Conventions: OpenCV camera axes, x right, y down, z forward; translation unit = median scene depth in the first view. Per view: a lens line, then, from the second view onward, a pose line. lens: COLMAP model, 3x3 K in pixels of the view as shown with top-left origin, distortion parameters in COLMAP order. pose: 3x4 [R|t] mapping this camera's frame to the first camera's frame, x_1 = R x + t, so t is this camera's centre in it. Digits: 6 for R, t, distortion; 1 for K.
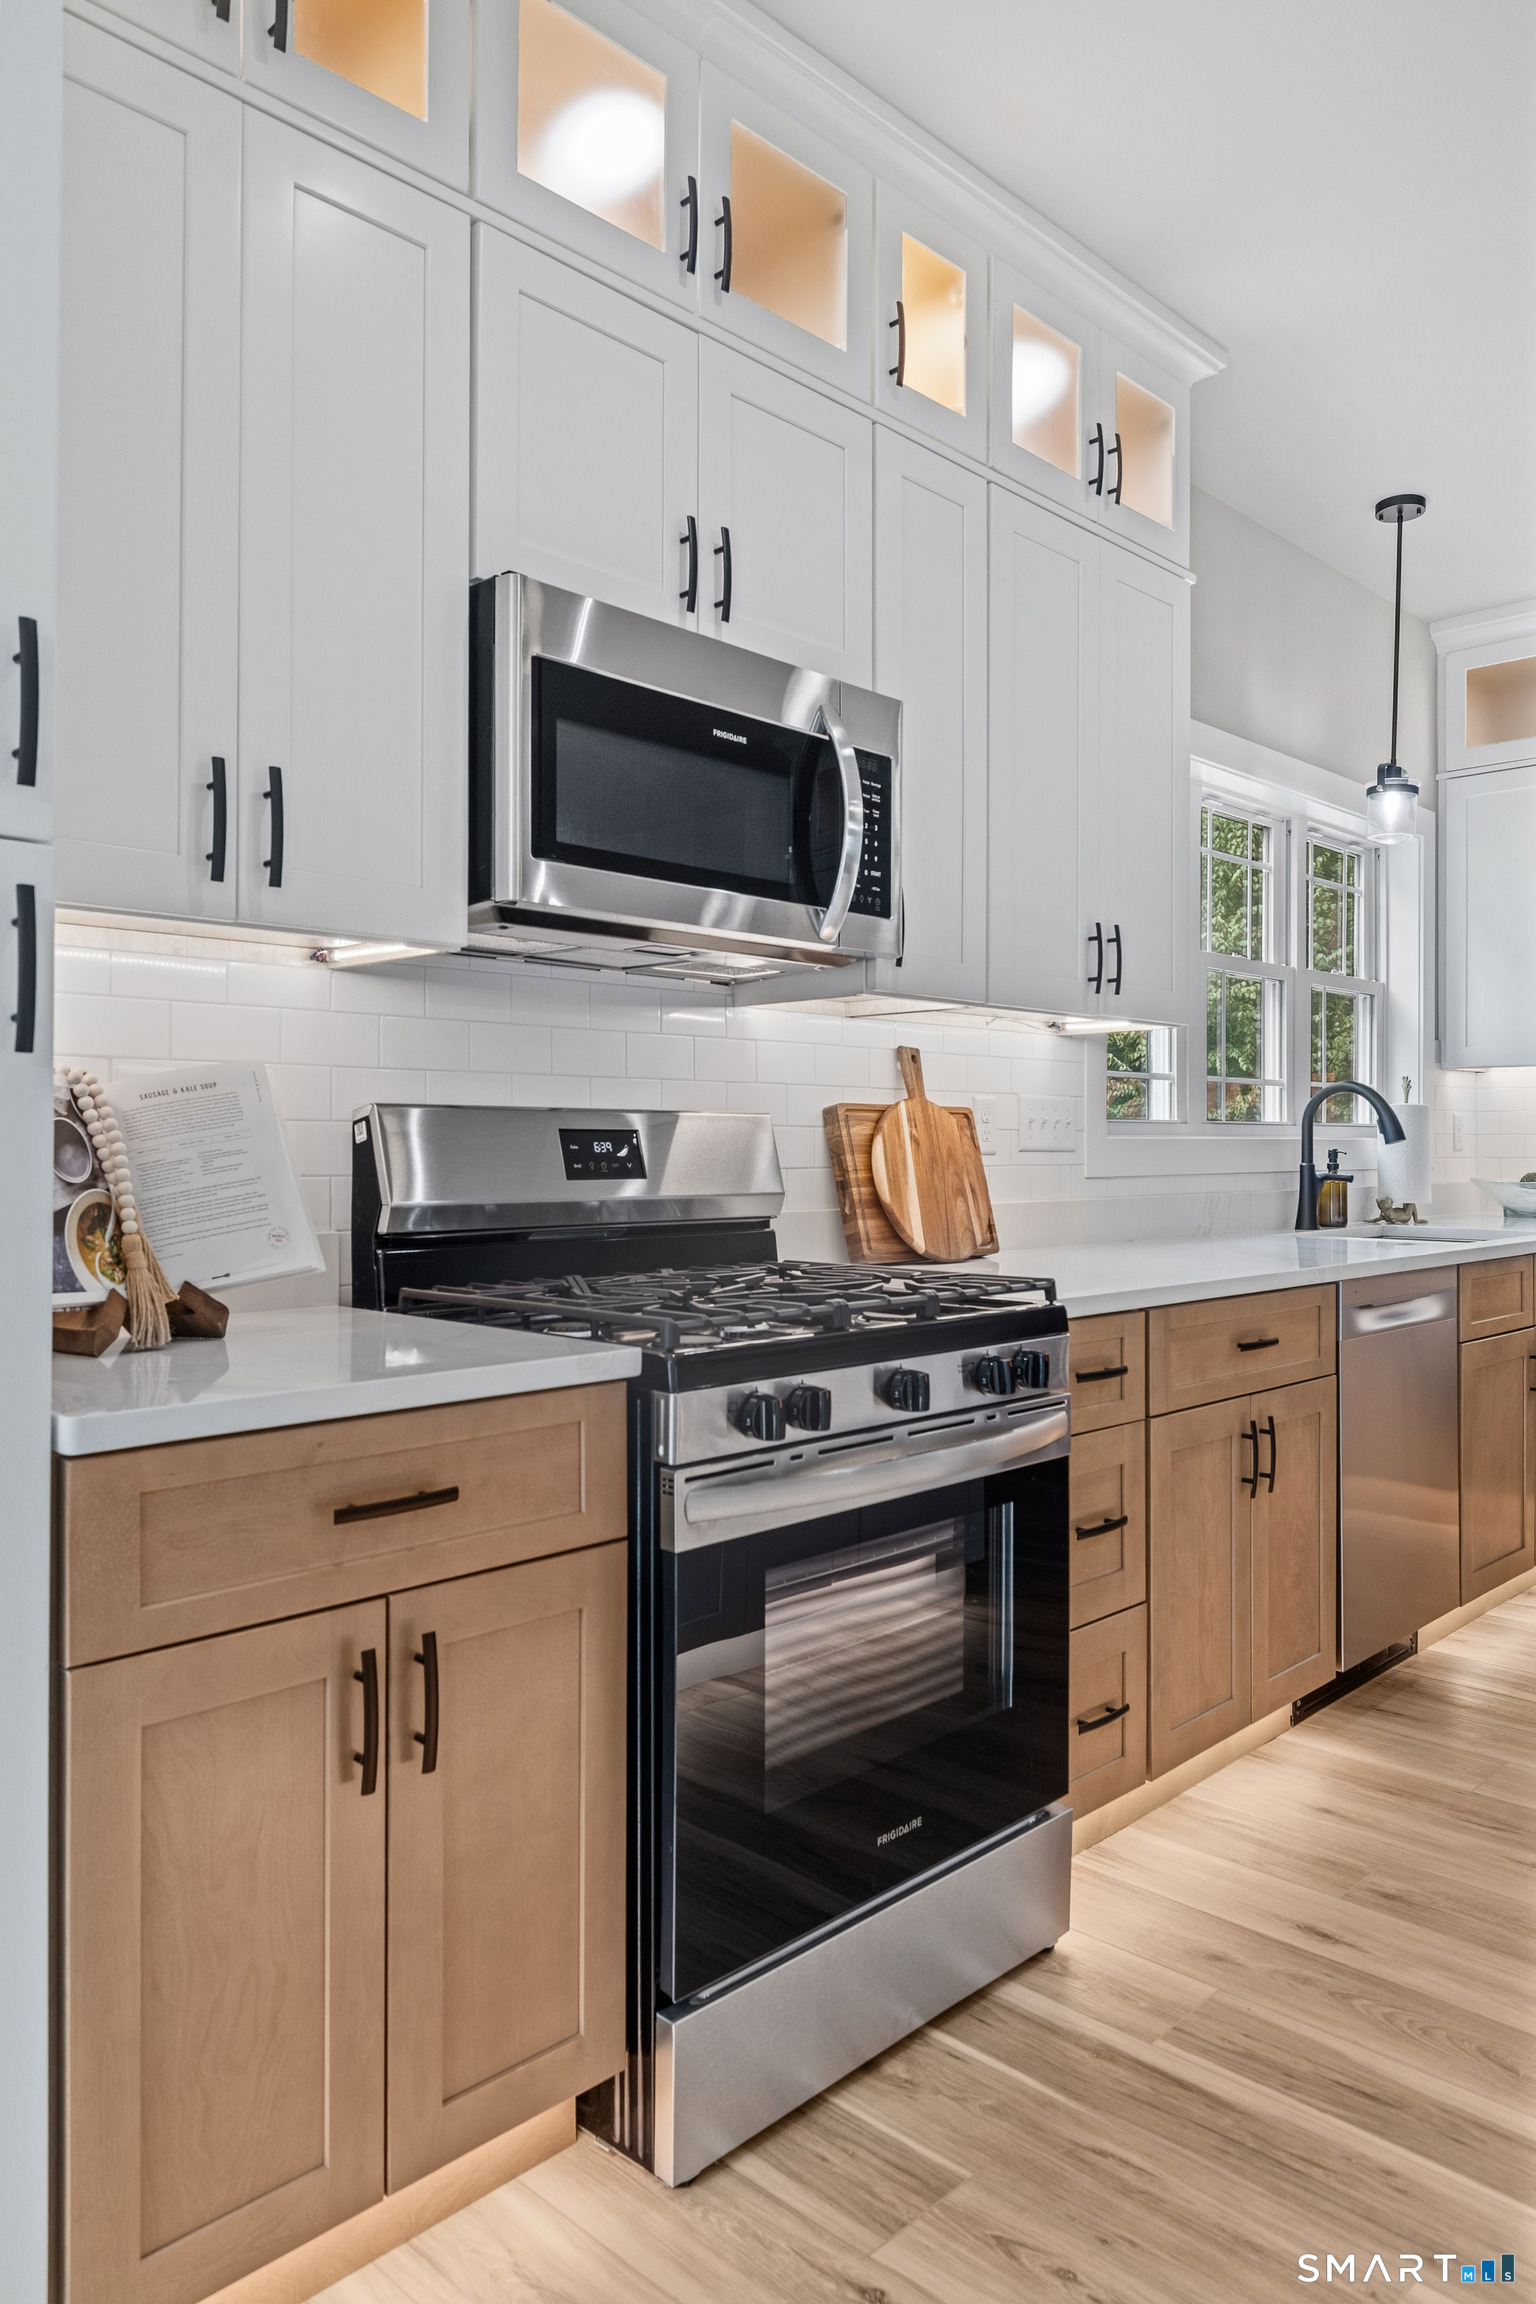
lens RADIAL K [[1555.4, 0, 766.2], [0, 1555.4, 1152.8], [0, 0, 1]] dist [0.019737, -0.007751]
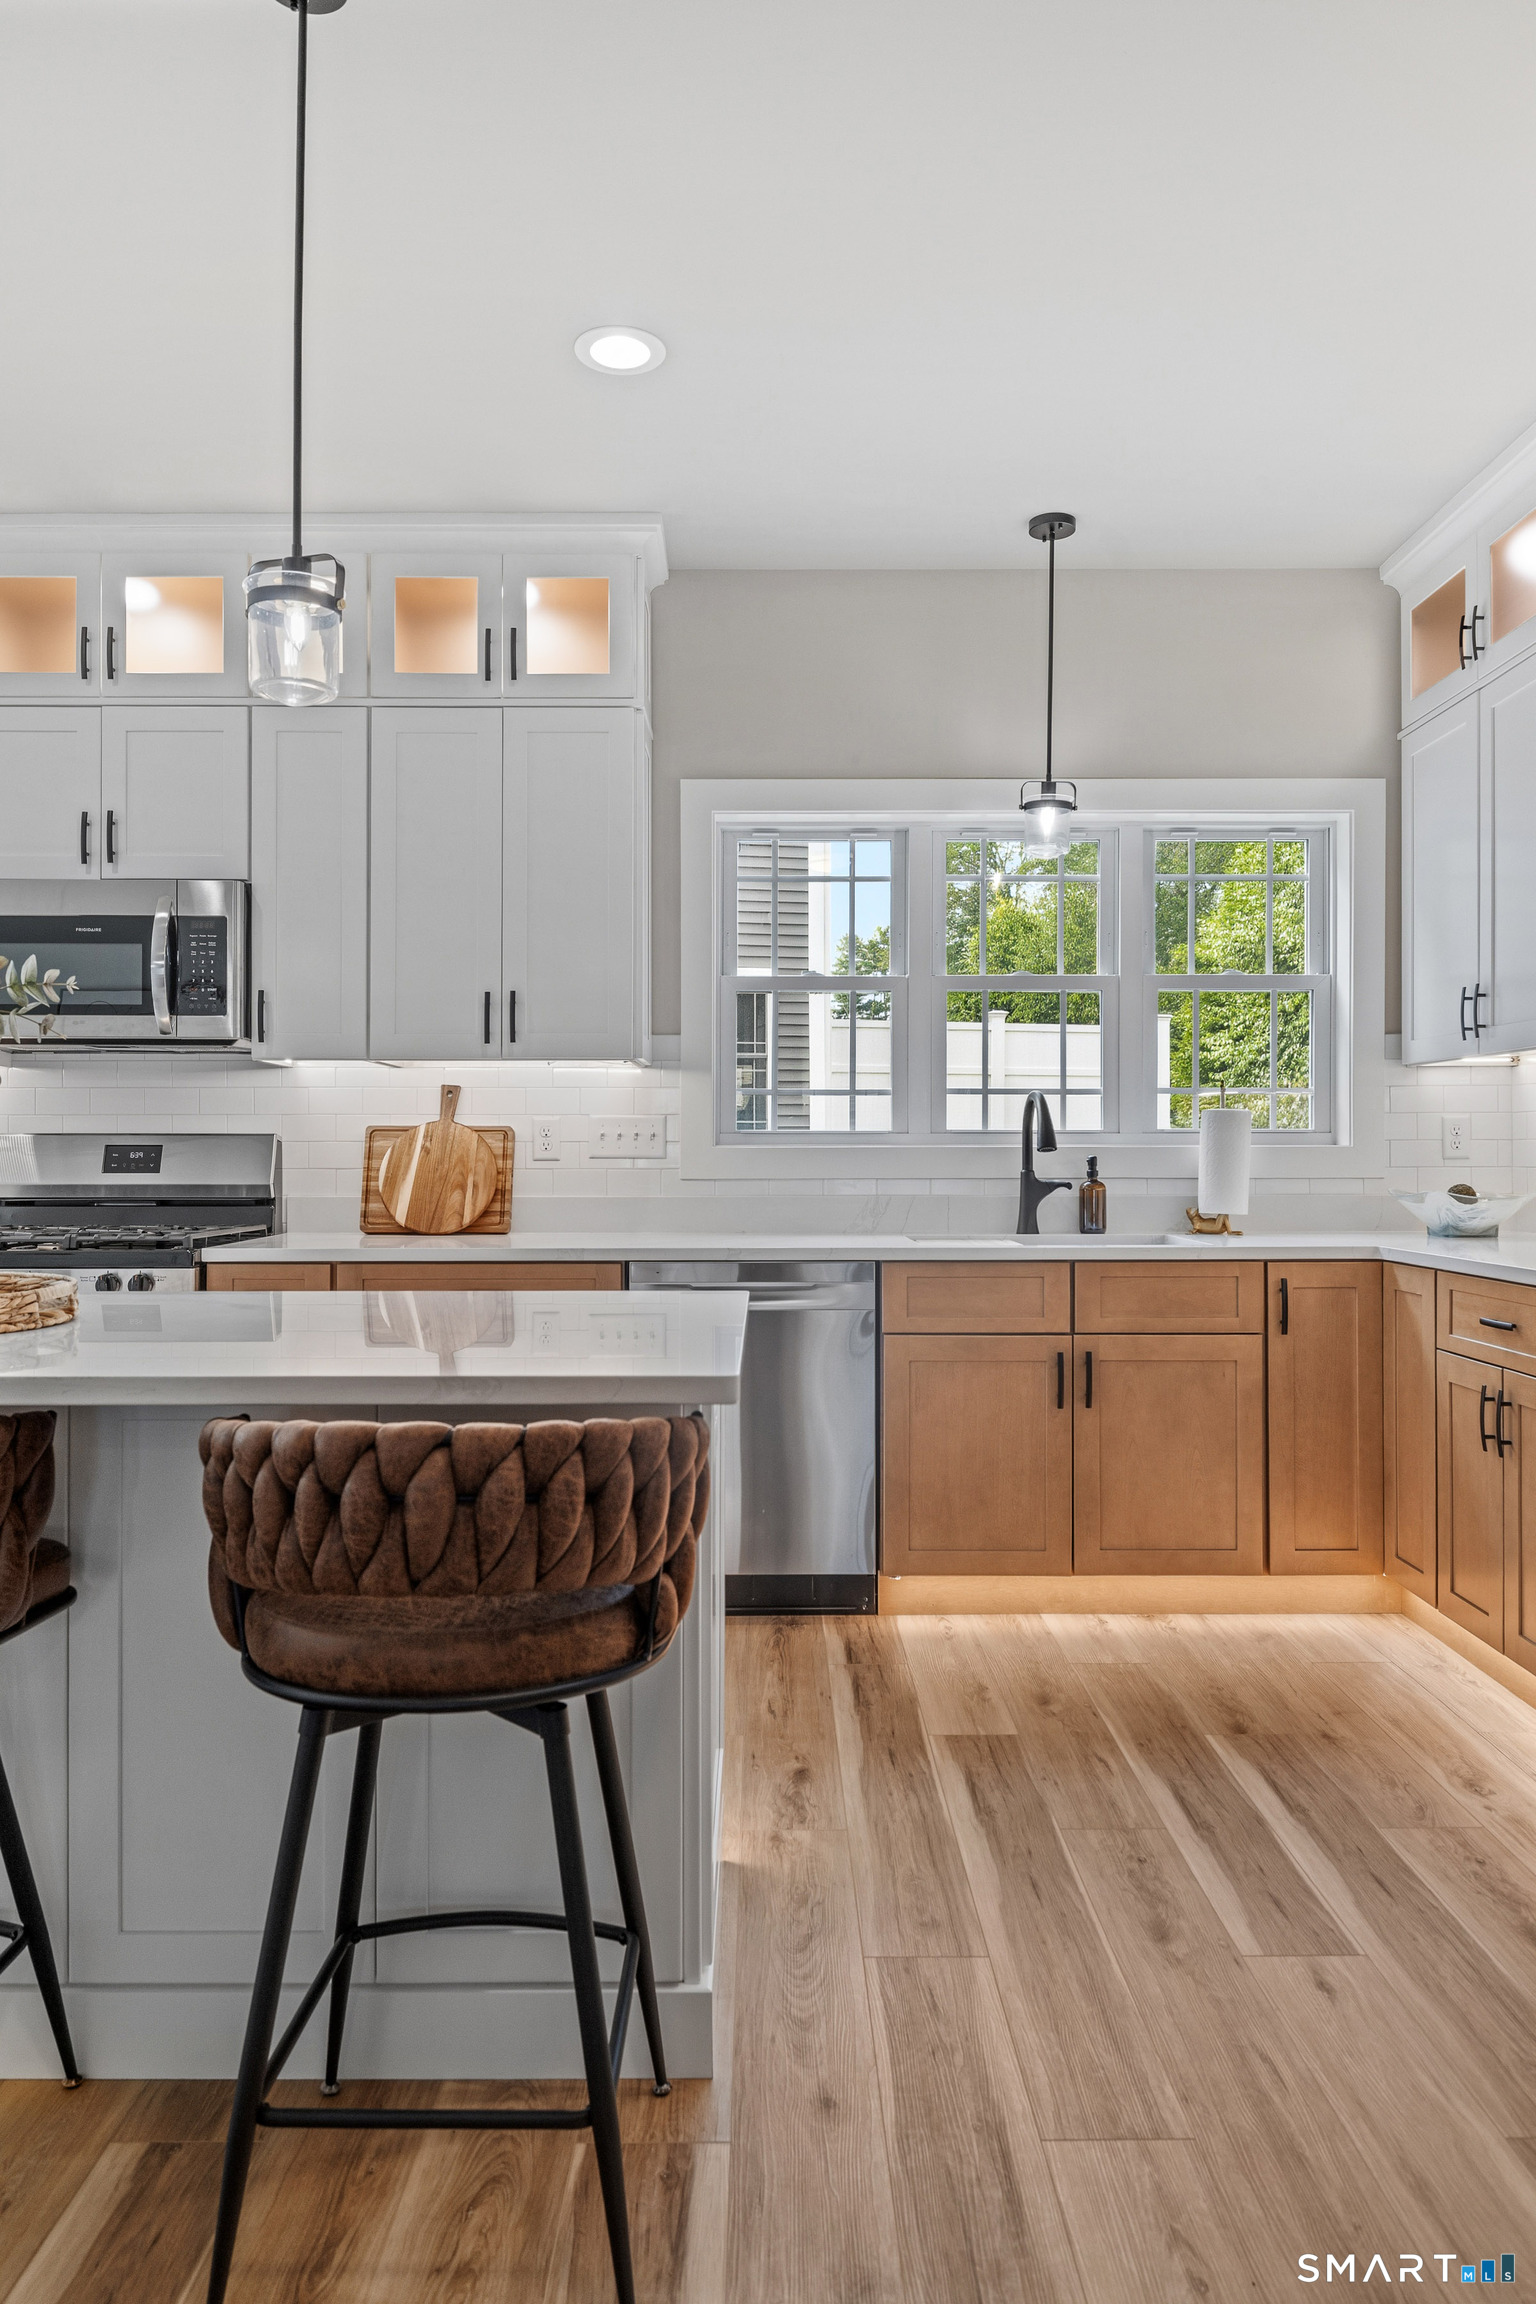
lens RADIAL K [[1555.4, 0, 772.9], [0, 1555.4, 1157.5], [0, 0, 1]] dist [0.019737, -0.007751]
pose [[0.700186, 0.000648, -0.713961, 1.477920], [-0.002841, 0.999994, -0.001878, 0.000944], [0.713955, 0.003343, 0.700183, 0.233076]]
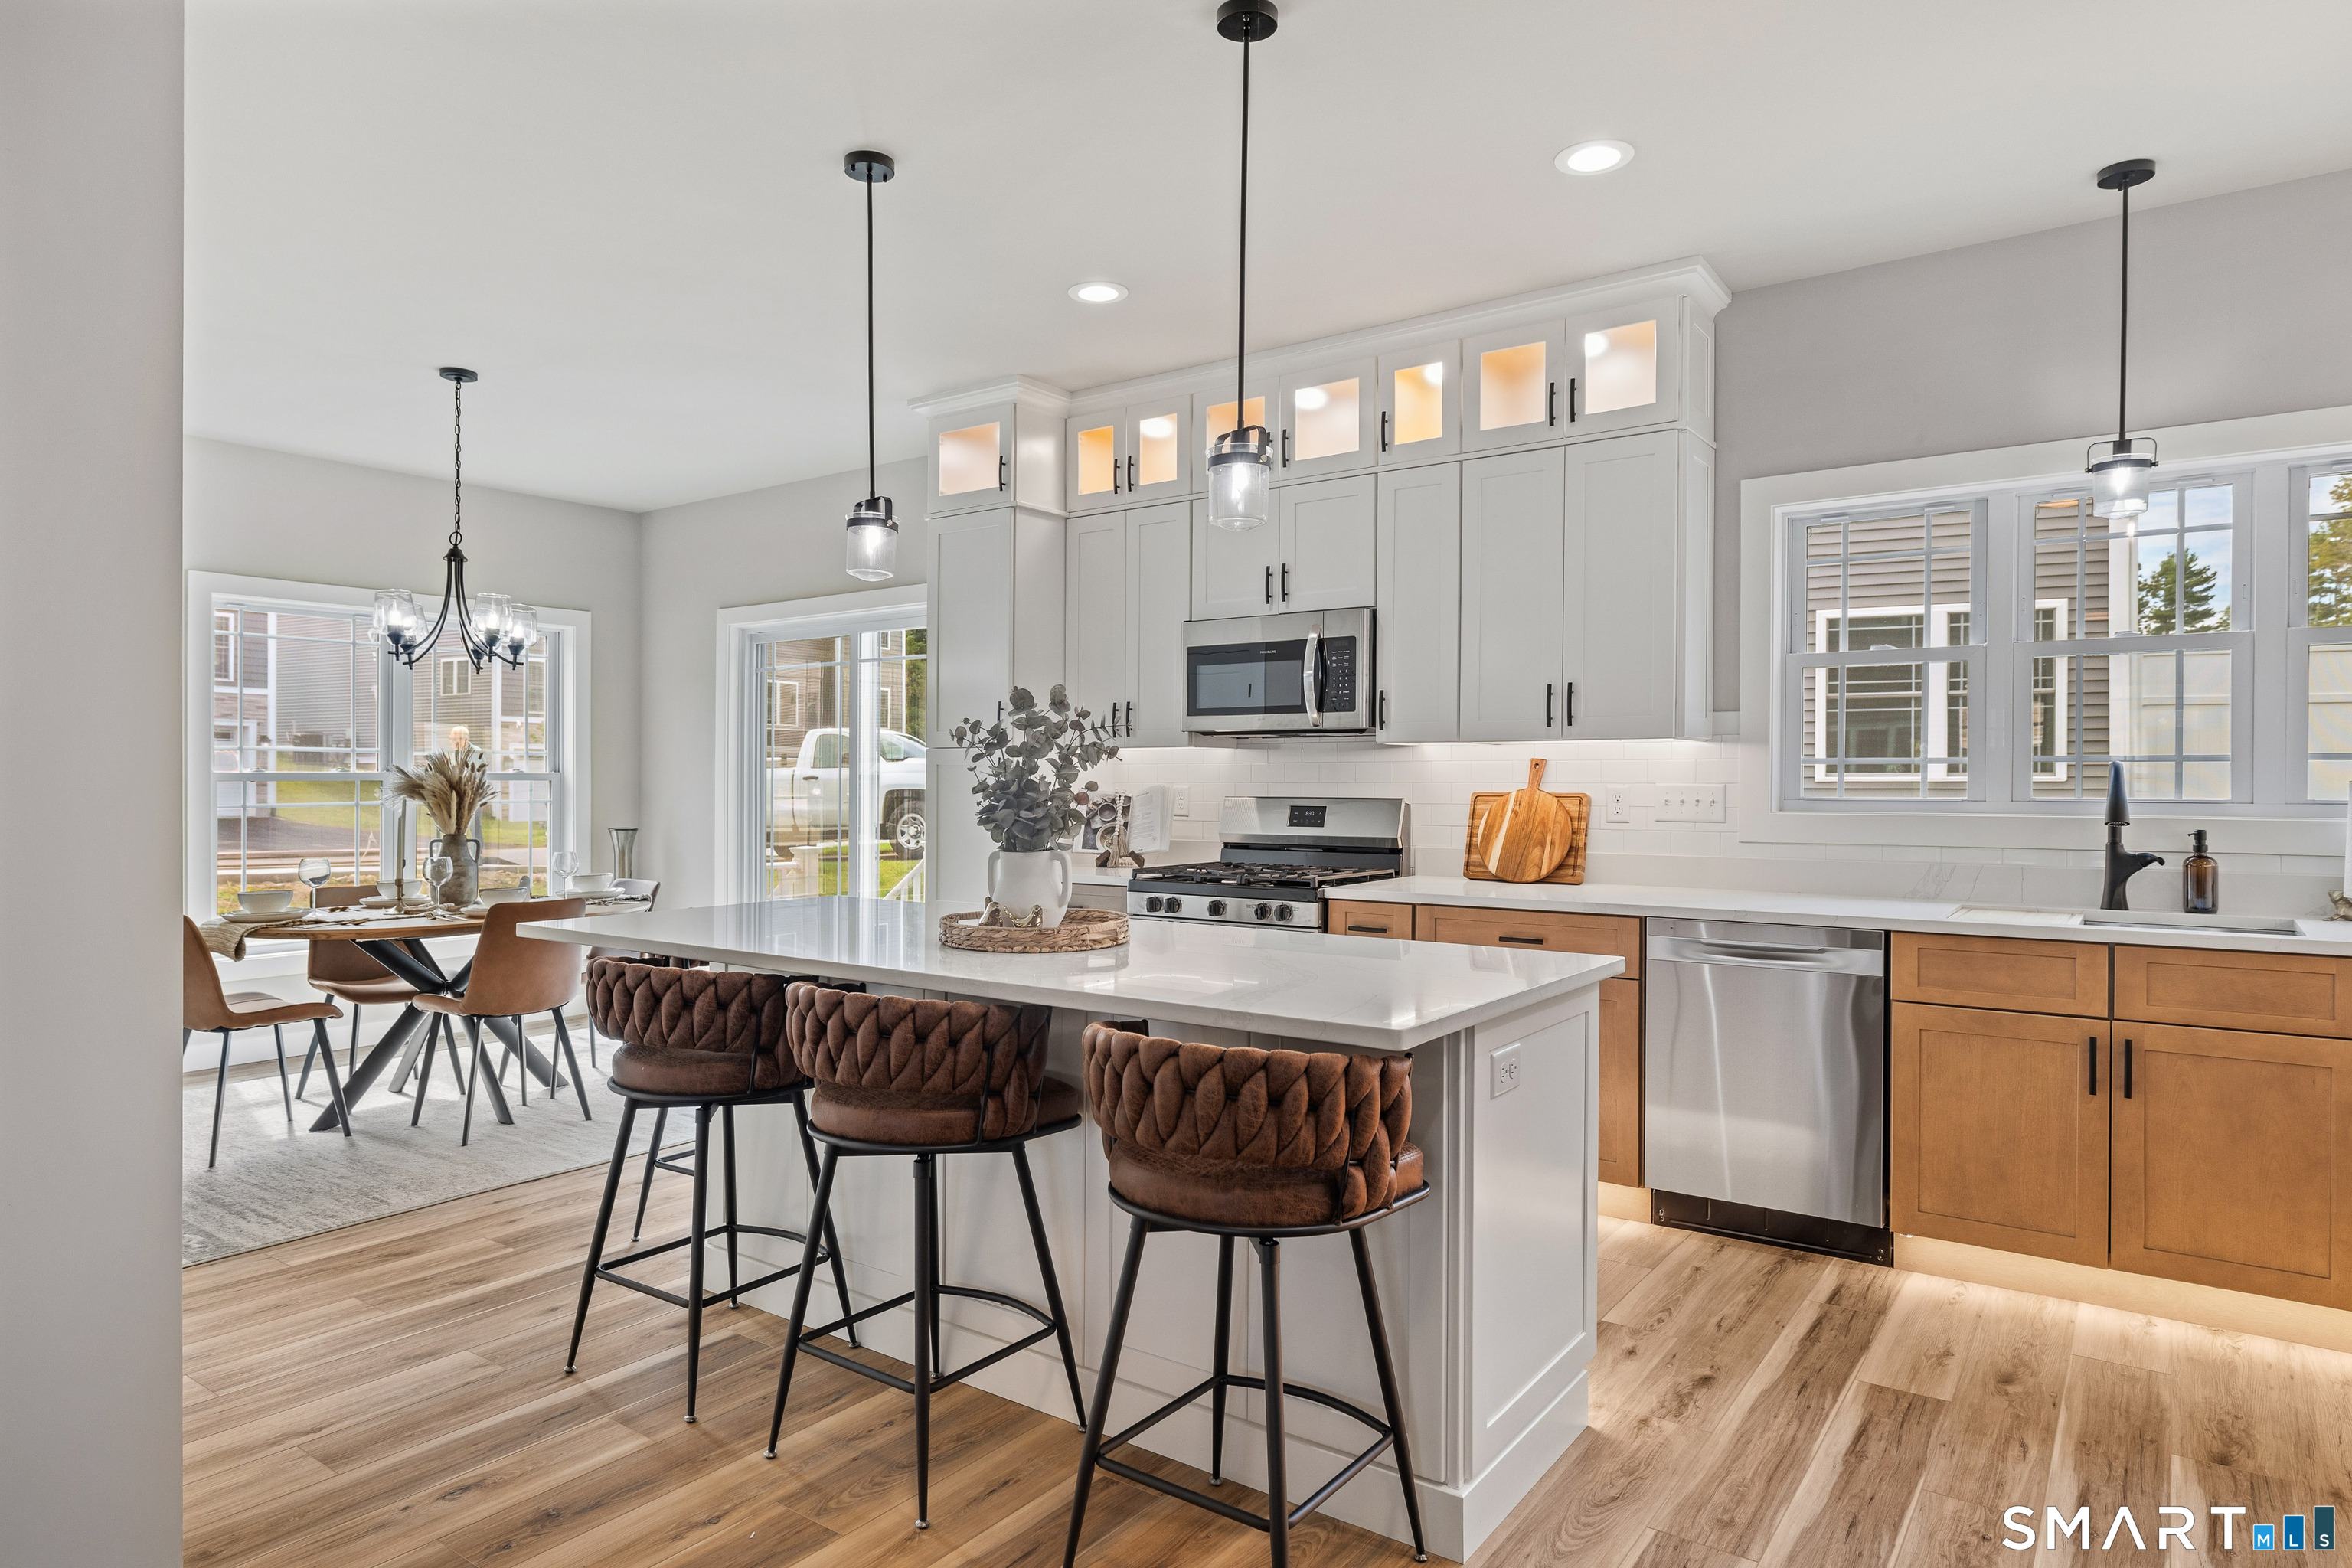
lens RADIAL K [[1387.9, 0, 1175.5], [0, 1387.9, 783.7], [0, 0, 1]] dist [0.017890, -0.006463]
pose [[0.145670, 0.003062, -0.989328, 1.745028], [-0.004971, 0.999985, 0.002363, -0.046593], [0.989321, 0.004574, 0.145683, 0.420329]]
